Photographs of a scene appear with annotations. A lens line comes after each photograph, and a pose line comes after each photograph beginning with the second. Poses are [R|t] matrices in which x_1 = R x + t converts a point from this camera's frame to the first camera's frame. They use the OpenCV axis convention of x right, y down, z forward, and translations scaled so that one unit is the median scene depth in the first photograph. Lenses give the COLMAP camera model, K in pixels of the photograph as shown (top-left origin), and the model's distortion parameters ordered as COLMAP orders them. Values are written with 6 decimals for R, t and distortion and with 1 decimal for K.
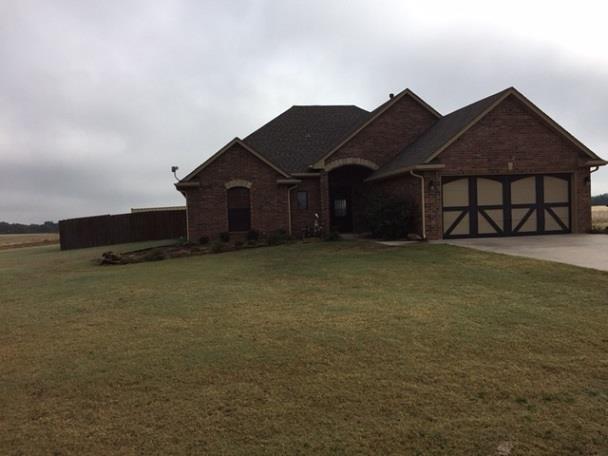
lens RADIAL K [[520.9, 0, 304.0], [0, 520.9, 228.0], [0, 0, 1]] dist [0.015859, -0.000045]
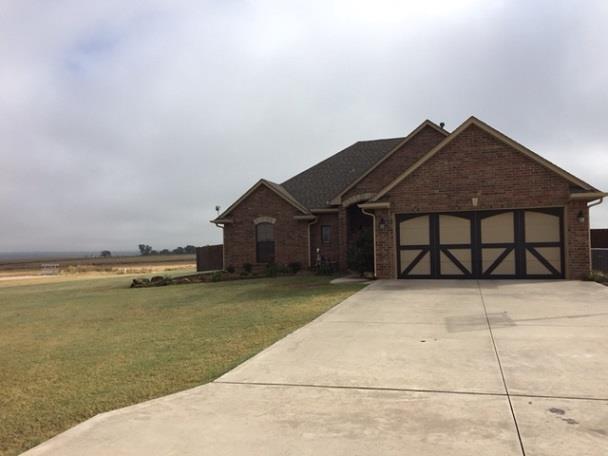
lens RADIAL K [[520.9, 0, 304.0], [0, 520.9, 228.0], [0, 0, 1]] dist [0.015859, -0.000045]
pose [[0.886069, 0.001153, -0.463551, 0.541585], [-0.021097, 0.999061, -0.037842, -0.031277], [0.463072, 0.043310, 0.885262, 0.056766]]
